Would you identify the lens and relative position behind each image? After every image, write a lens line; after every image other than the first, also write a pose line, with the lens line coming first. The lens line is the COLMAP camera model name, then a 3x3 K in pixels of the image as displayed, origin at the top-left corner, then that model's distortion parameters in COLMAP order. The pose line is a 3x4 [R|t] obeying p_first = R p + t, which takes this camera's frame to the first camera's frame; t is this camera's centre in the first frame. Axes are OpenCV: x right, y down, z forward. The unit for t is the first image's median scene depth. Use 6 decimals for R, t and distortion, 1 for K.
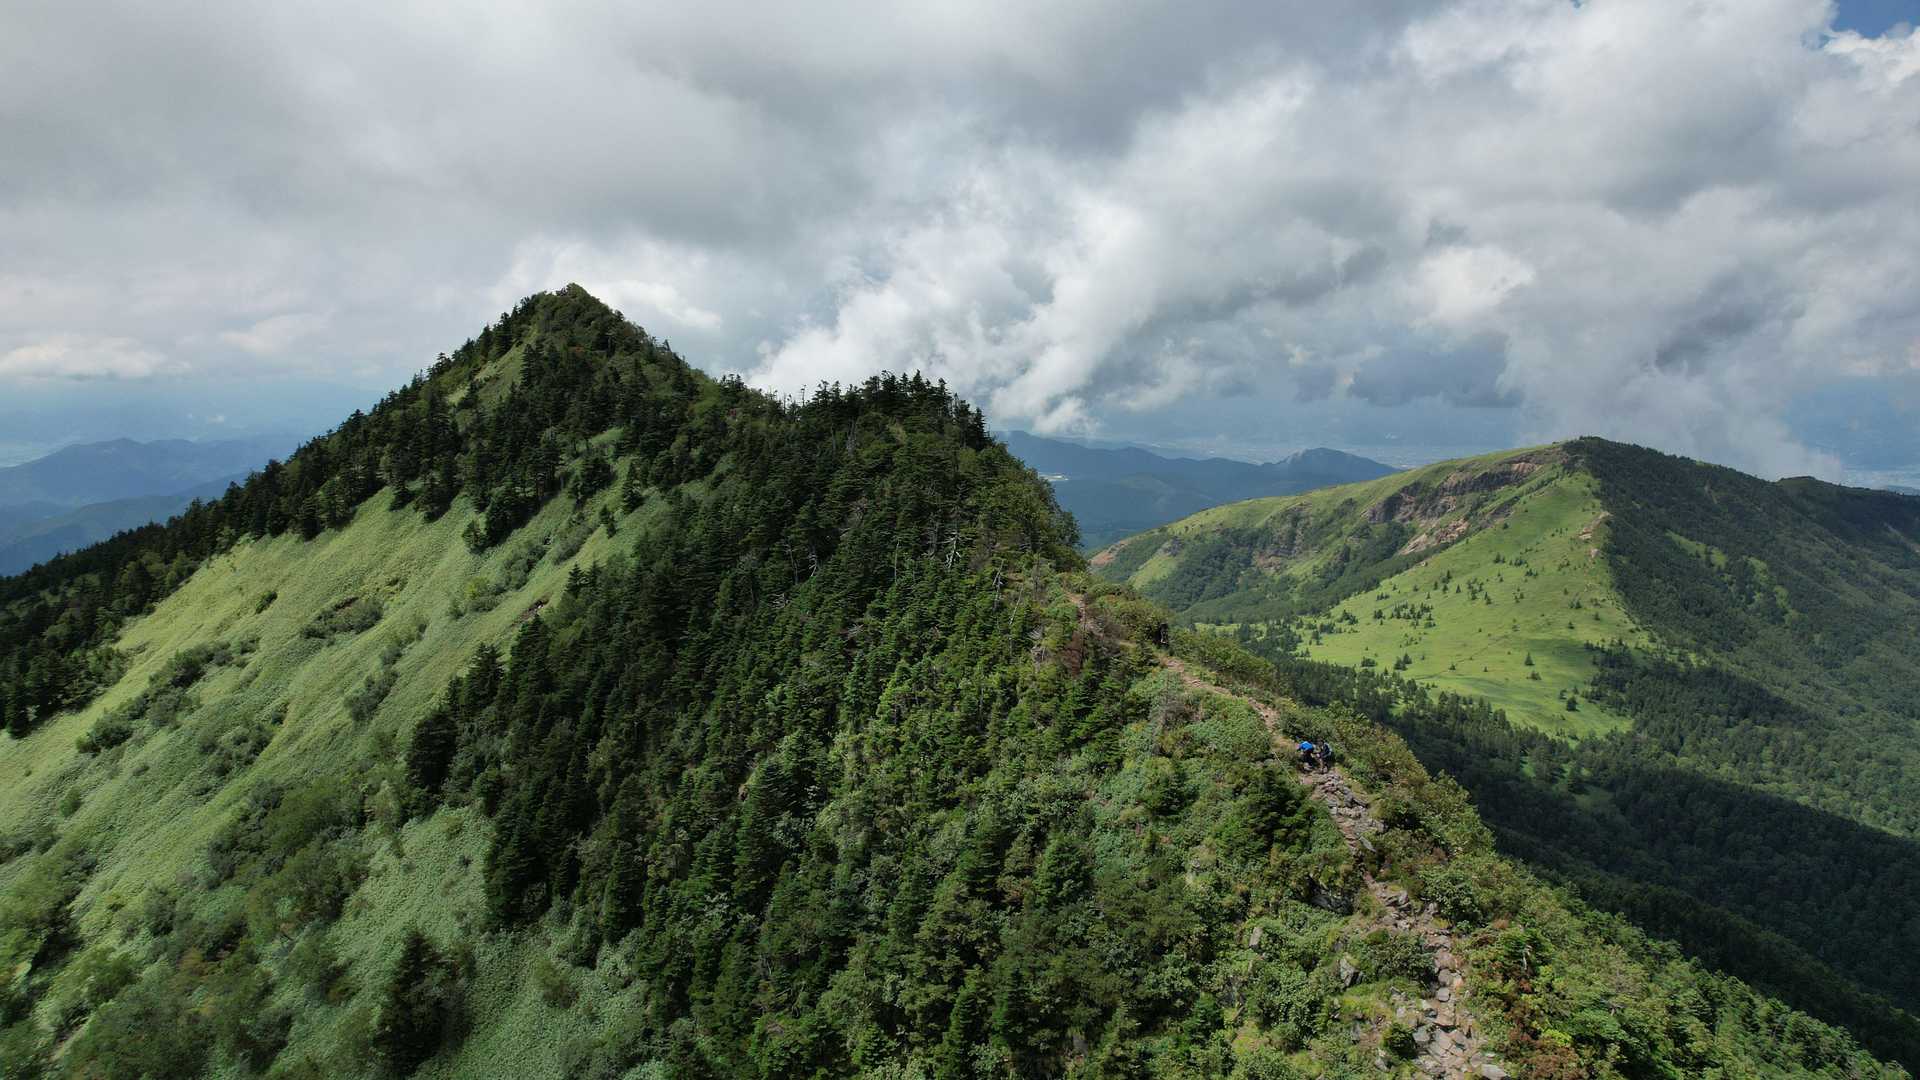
lens RADIAL K [[1301.0, 0, 960.0], [0, 1301.0, 541.6], [0, 0, 1]] dist [0.019971, -0.000368]
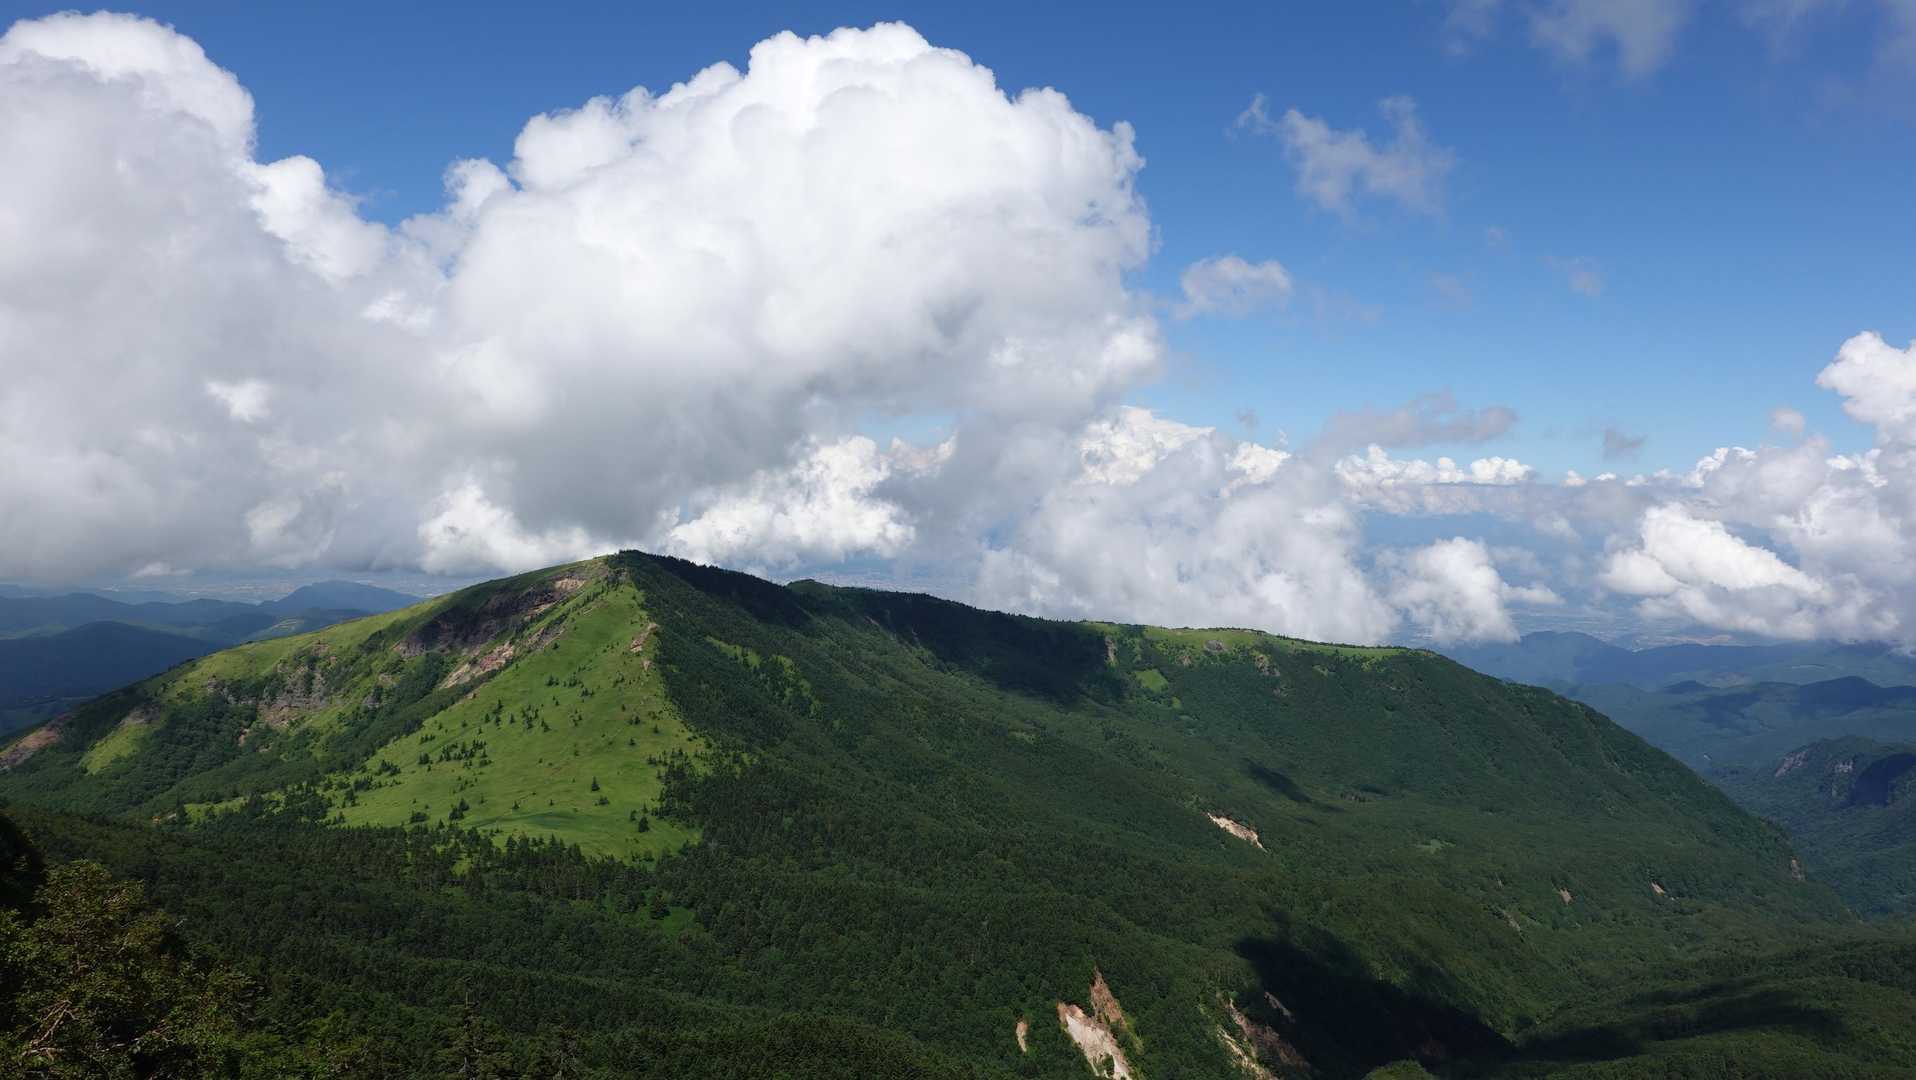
lens RADIAL K [[1298.3, 0, 959.0], [0, 1298.3, 538.3], [0, 0, 1]] dist [0.019971, -0.000368]
pose [[0.748564, -0.028489, 0.662451, 0.015112], [0.098433, 0.992781, -0.068533, 0.004046], [-0.655716, 0.116508, 0.745964, 0.102045]]
